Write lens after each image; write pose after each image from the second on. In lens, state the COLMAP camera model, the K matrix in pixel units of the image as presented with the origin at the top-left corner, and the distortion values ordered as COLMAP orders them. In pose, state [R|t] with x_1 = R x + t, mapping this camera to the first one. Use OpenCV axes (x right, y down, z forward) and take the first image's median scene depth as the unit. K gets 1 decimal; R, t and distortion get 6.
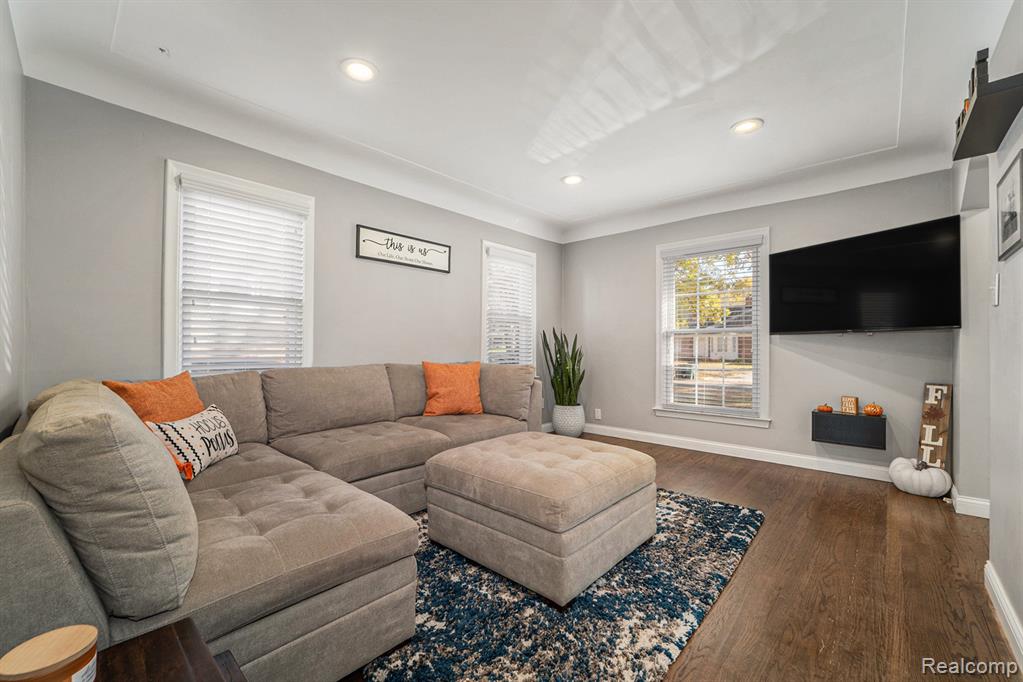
lens RADIAL K [[422.2, 0, 514.7], [0, 422.2, 350.0], [0, 0, 1]] dist [-0.015860, -0.000857]
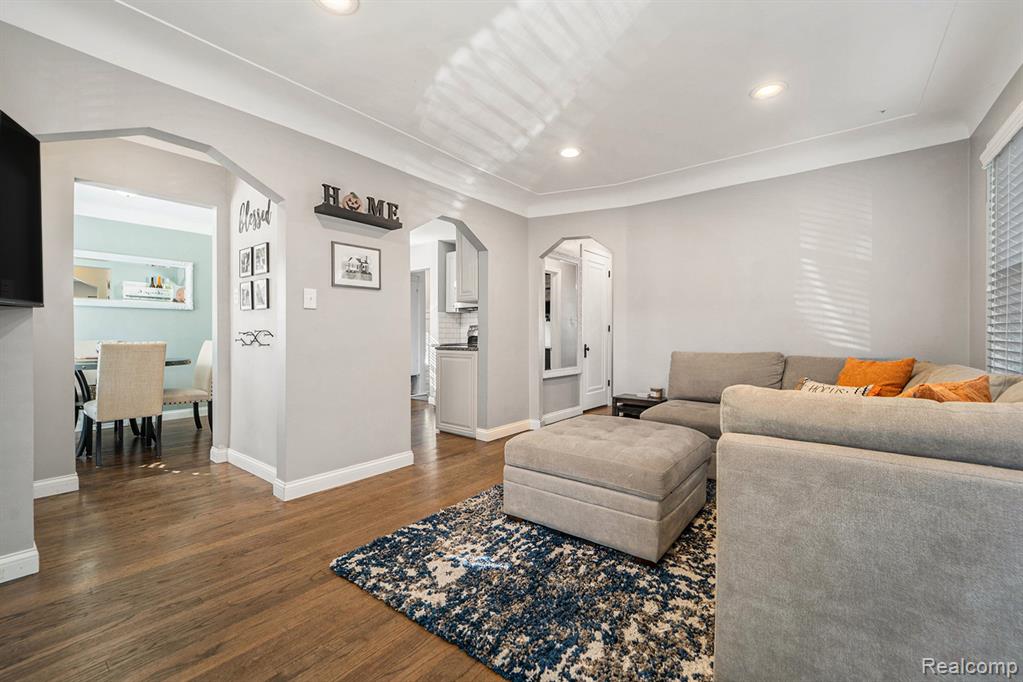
lens RADIAL K [[422.2, 0, 513.8], [0, 422.2, 335.1], [0, 0, 1]] dist [-0.015860, -0.000857]
pose [[-0.997514, 0.003162, -0.070402, 0.344664], [0.002425, 0.999941, 0.010562, -0.011303], [0.070431, 0.010365, -0.997463, 1.831916]]
